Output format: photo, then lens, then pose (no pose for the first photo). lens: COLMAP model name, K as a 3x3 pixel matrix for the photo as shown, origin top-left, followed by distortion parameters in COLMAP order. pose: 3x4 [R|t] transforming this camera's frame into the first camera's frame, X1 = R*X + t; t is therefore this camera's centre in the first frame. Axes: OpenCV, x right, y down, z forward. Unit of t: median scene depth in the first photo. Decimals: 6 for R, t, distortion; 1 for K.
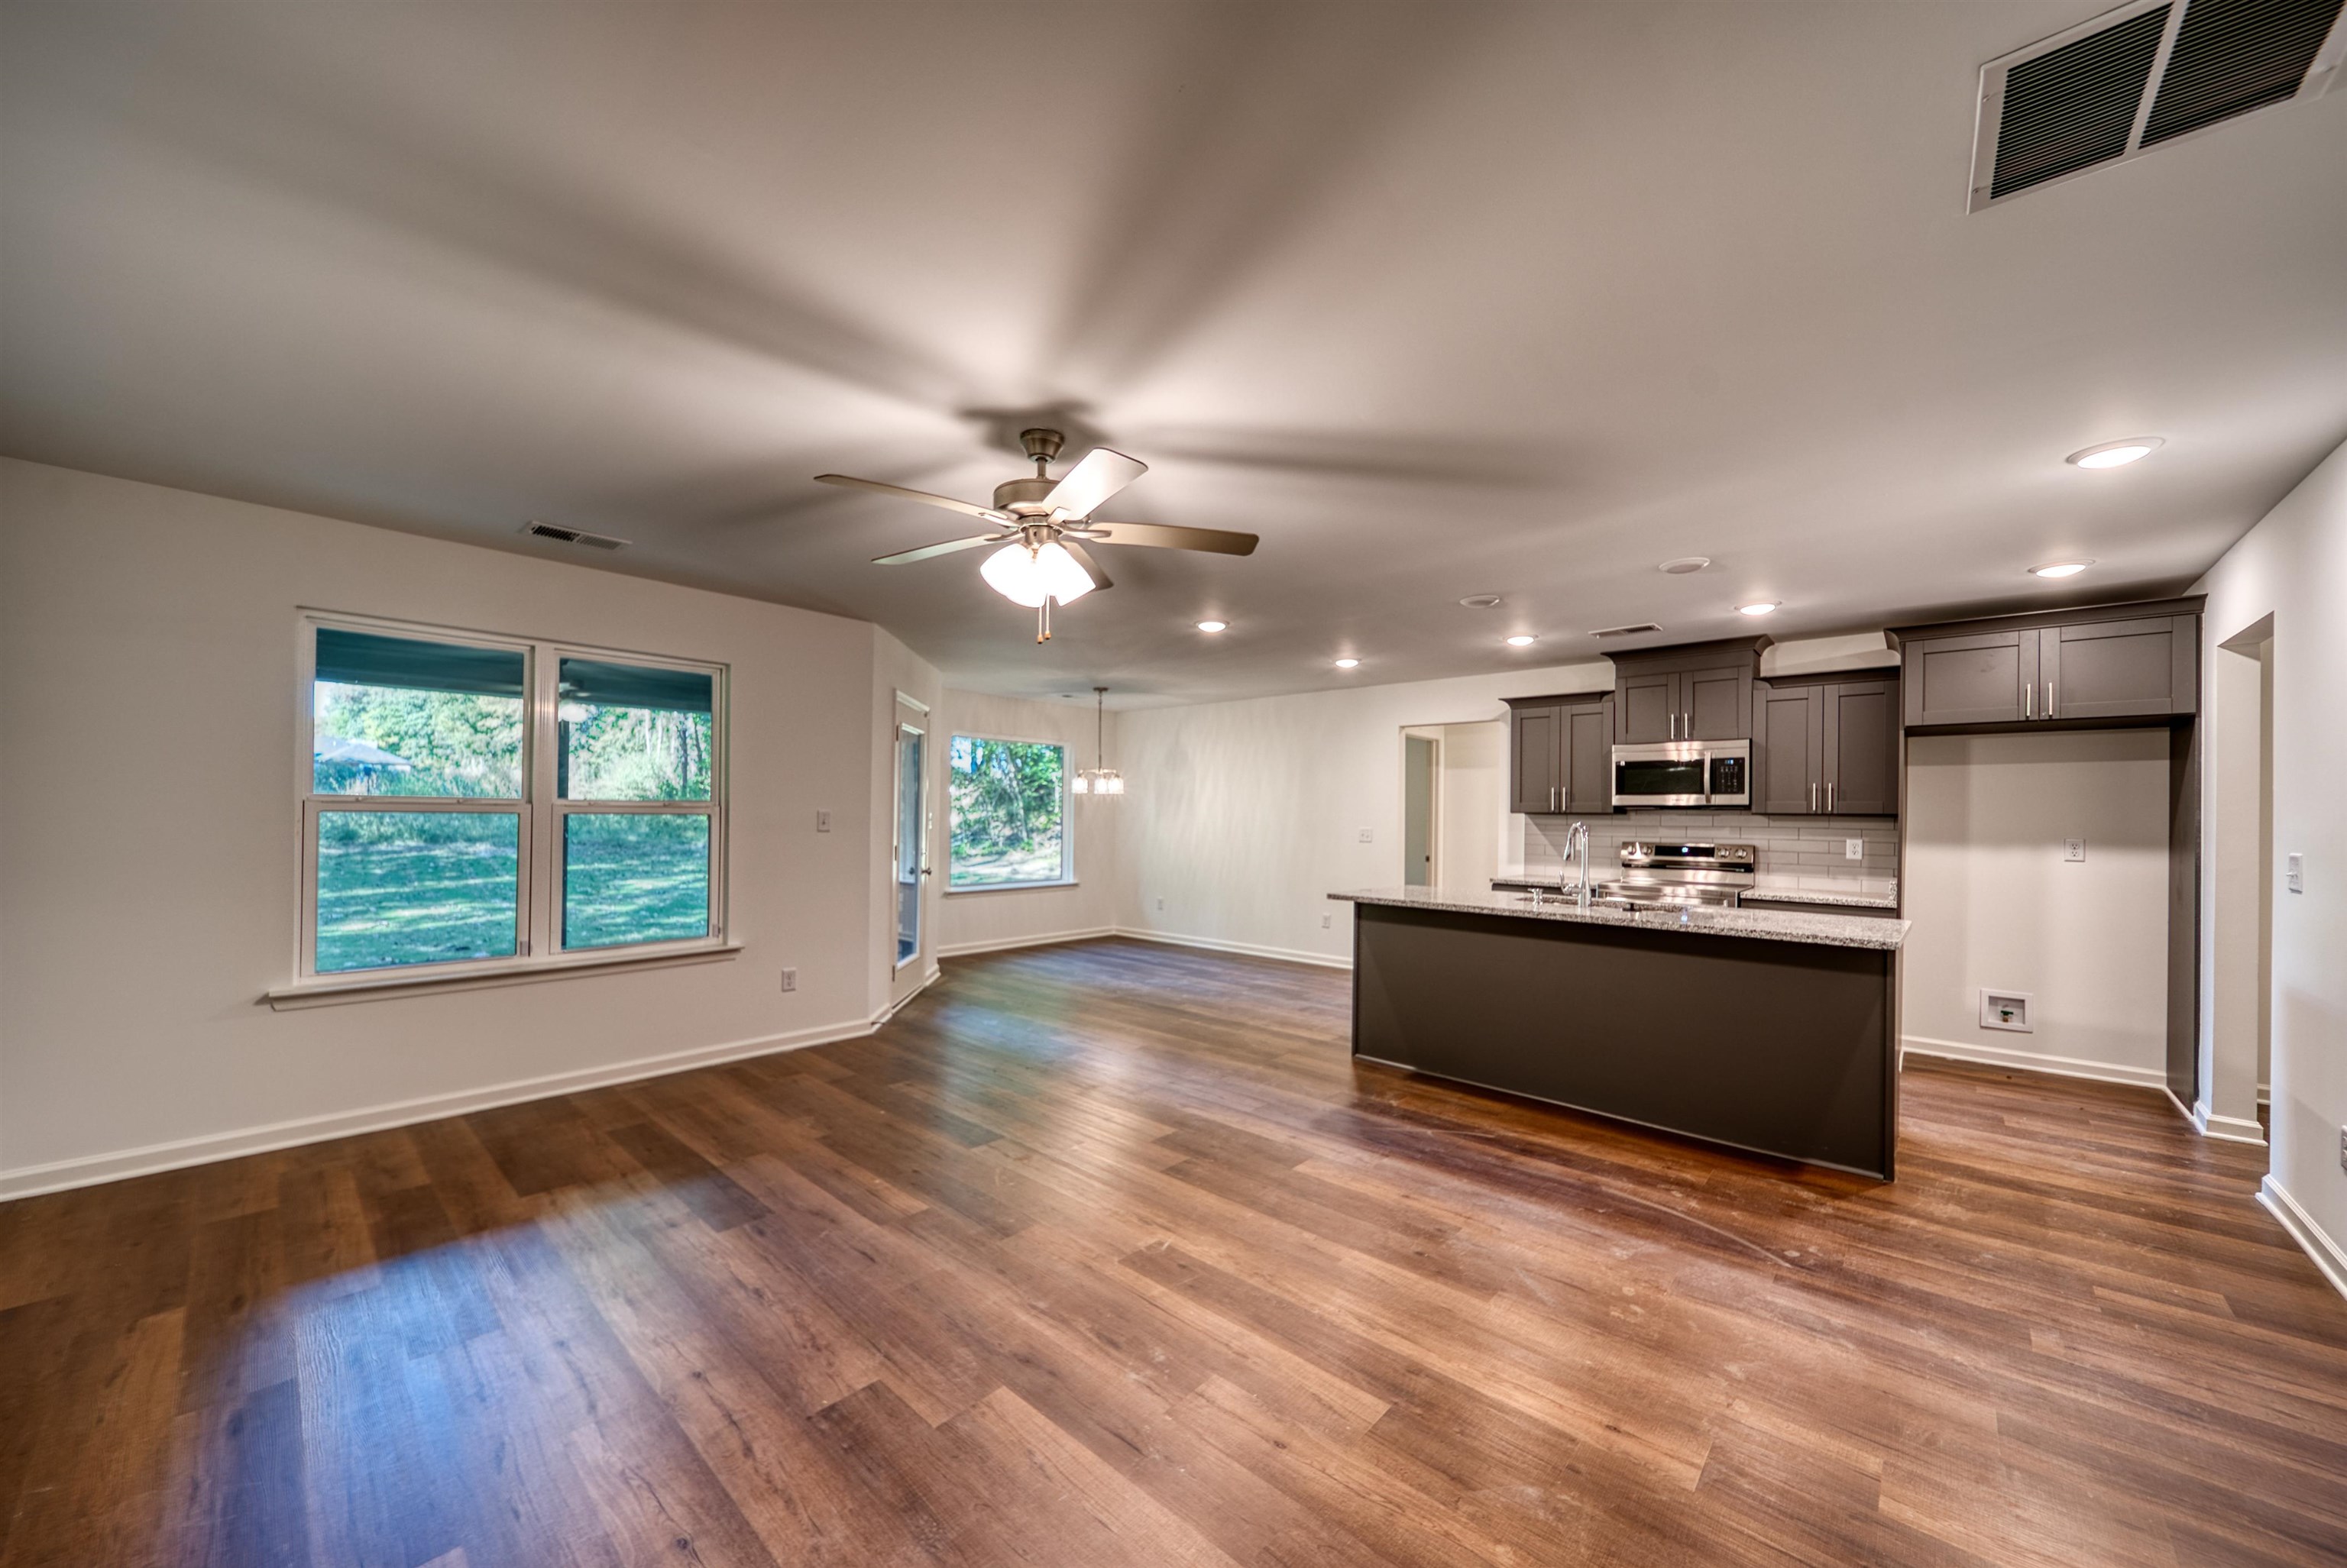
lens RADIAL K [[831.0, 0, 1164.2], [0, 831.0, 808.3], [0, 0, 1]] dist [-0.006528, -0.000089]
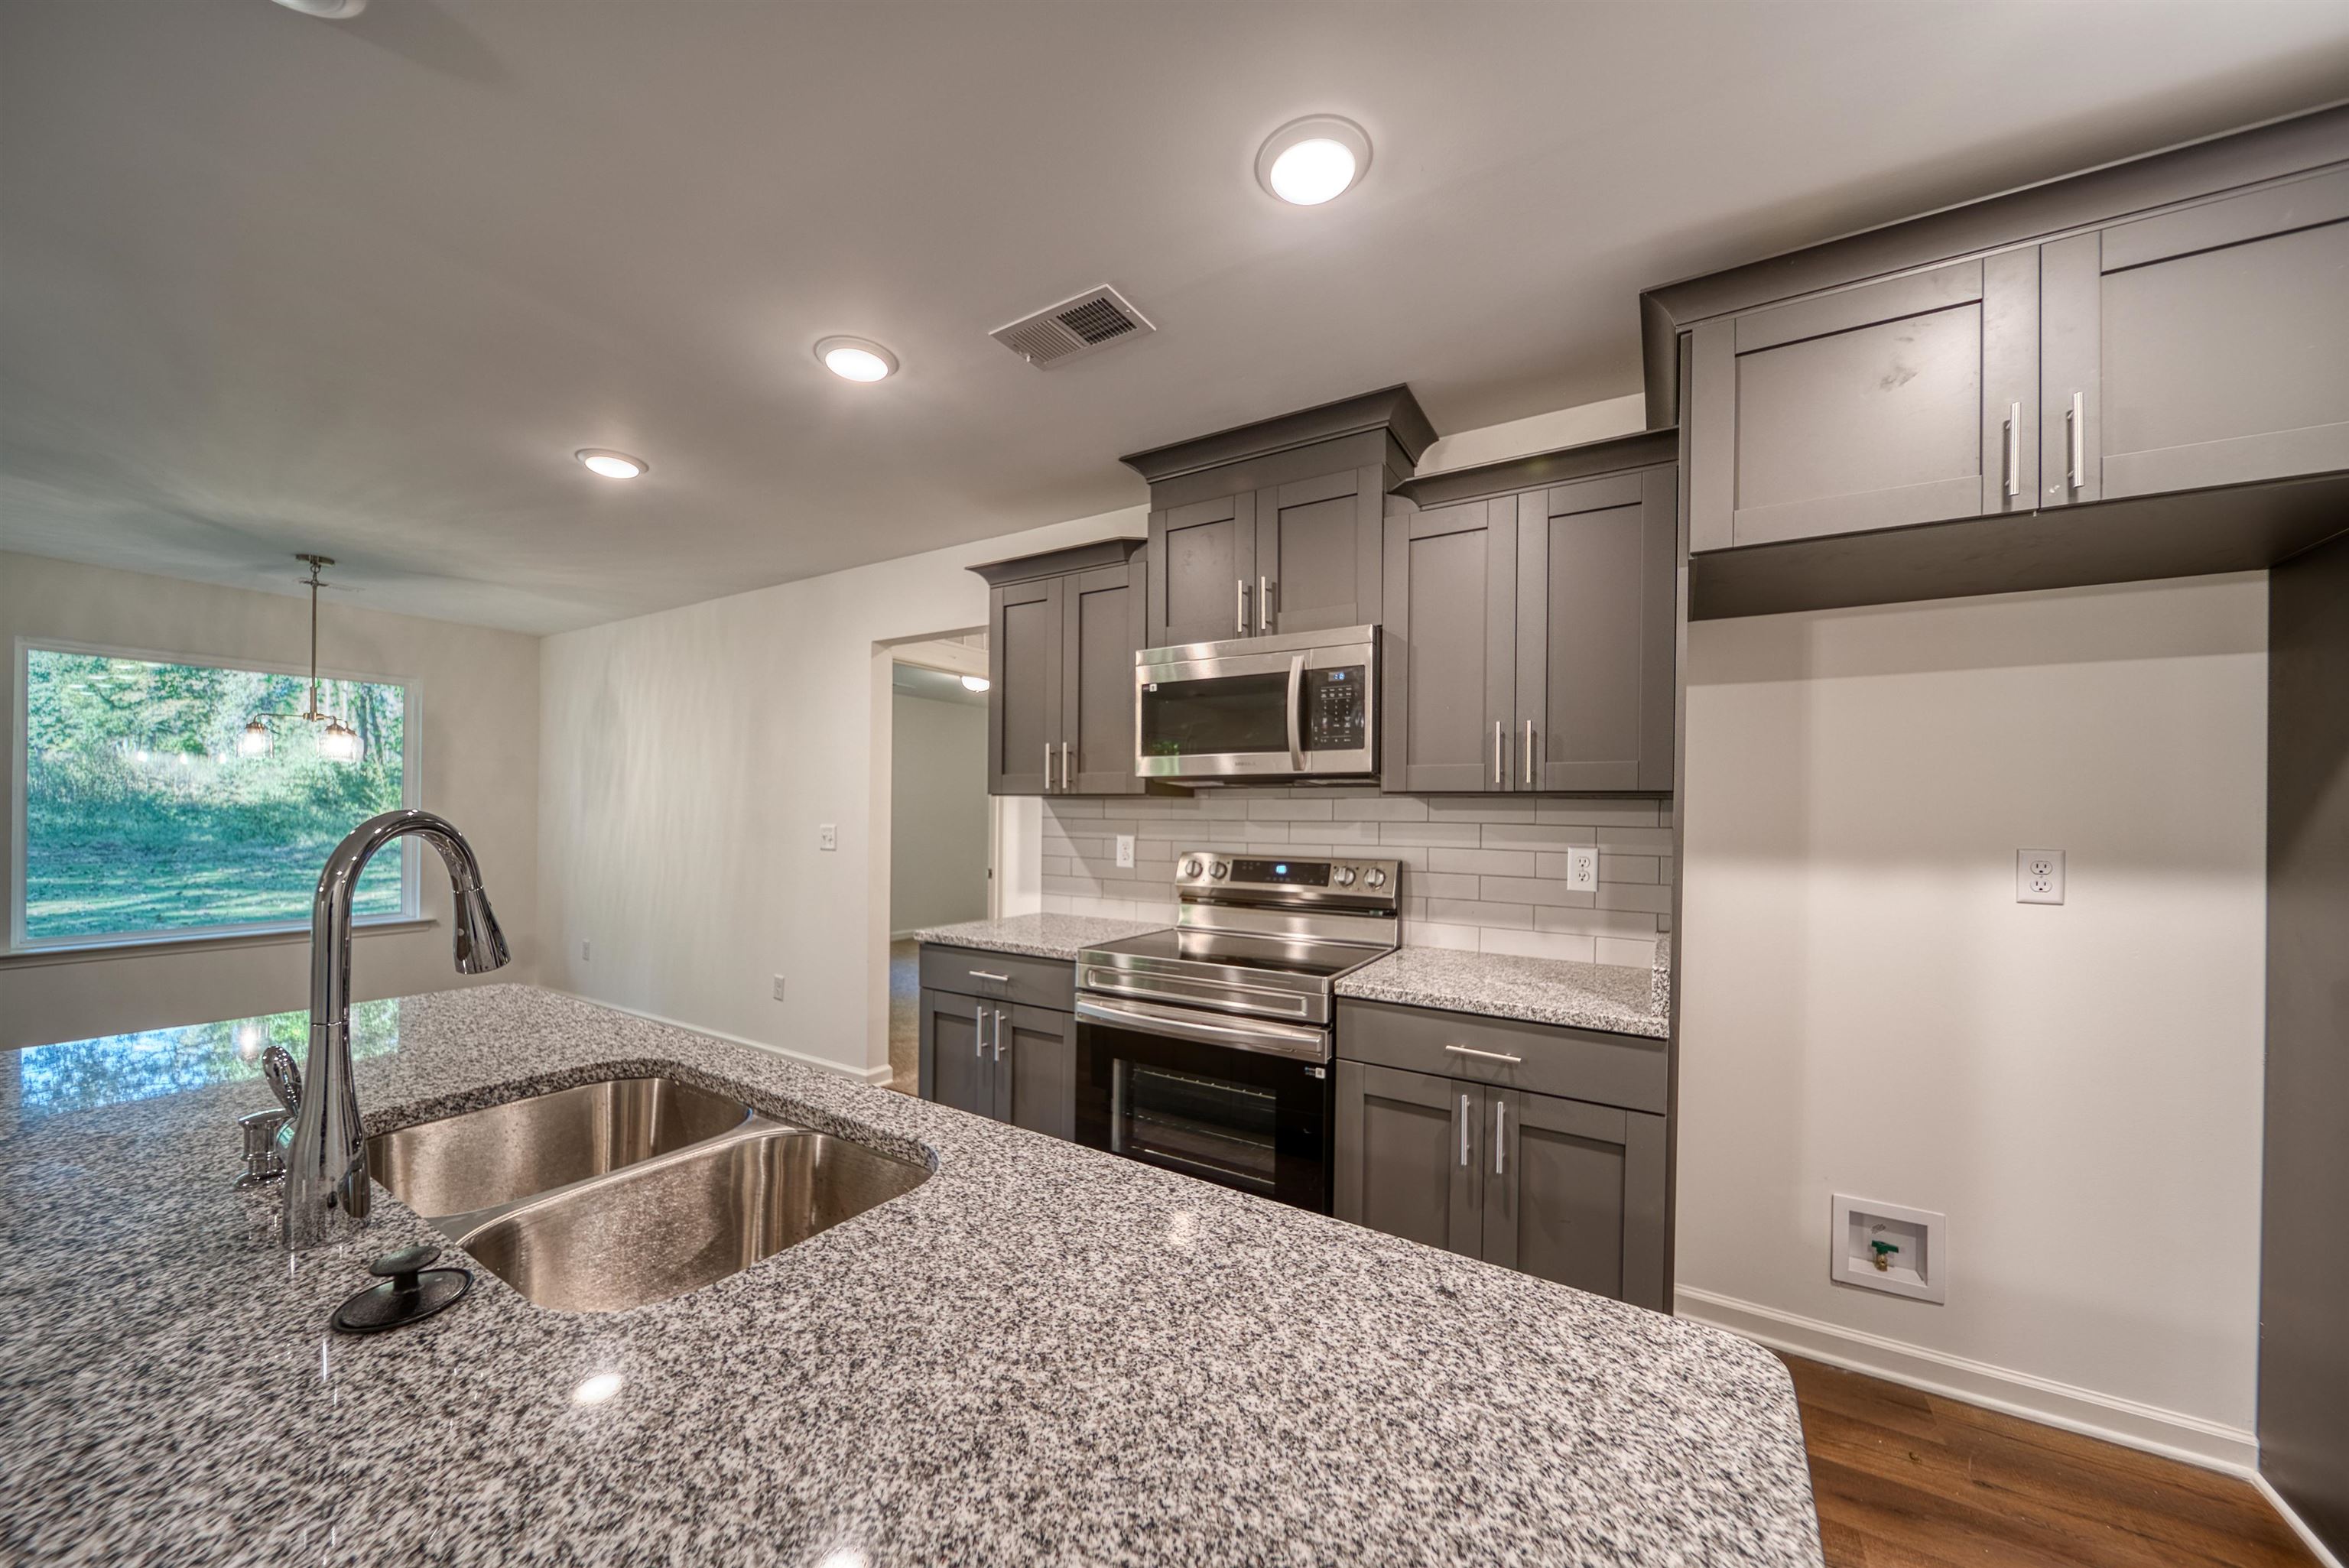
lens RADIAL K [[831.7, 0, 1165.1], [0, 831.7, 808.4], [0, 0, 1]] dist [-0.006528, -0.000089]
pose [[0.980050, -0.003841, 0.198713, 0.498669], [0.002010, 0.999954, 0.009413, 0.010343], [-0.198740, -0.008826, 0.980013, 0.574912]]
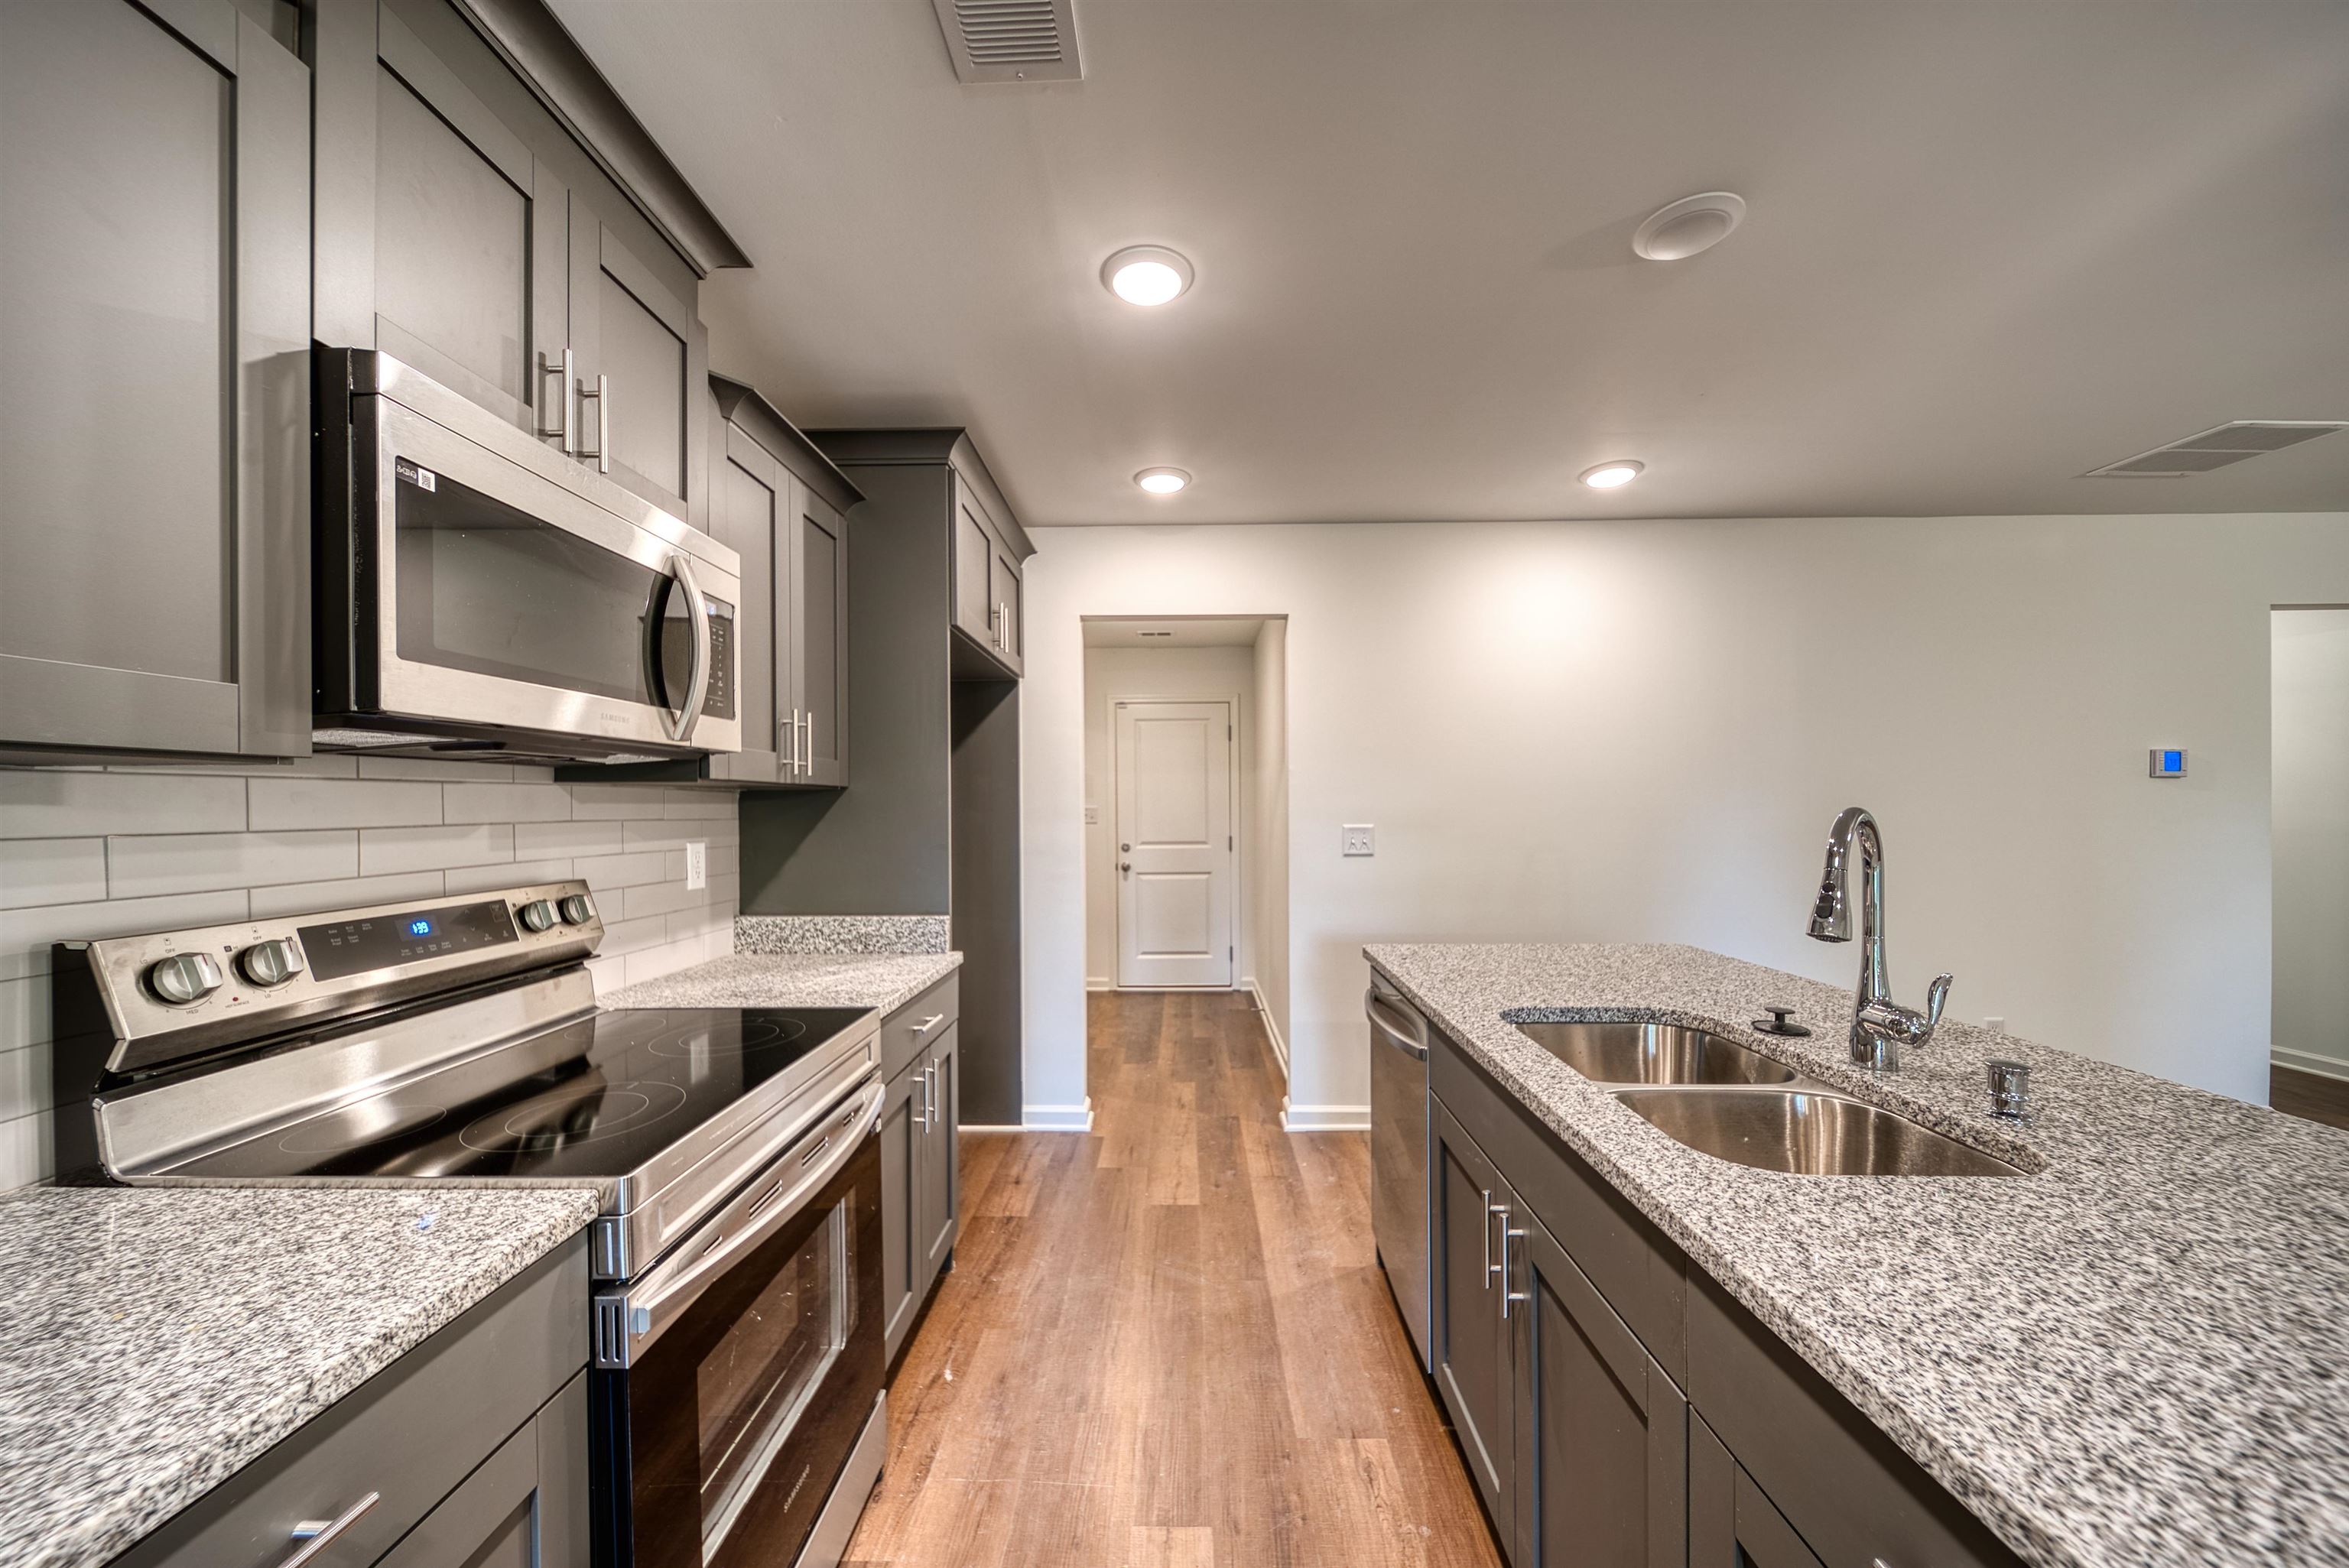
lens RADIAL K [[852.3, 0, 1170.9], [0, 852.3, 806.4], [0, 0, 1]] dist [0.001587, 0.000095]
pose [[-0.677942, -0.011460, 0.735026, 0.335147], [-0.010239, 0.999929, 0.006146, 0.013013], [-0.735044, -0.003359, -0.678011, 1.077554]]
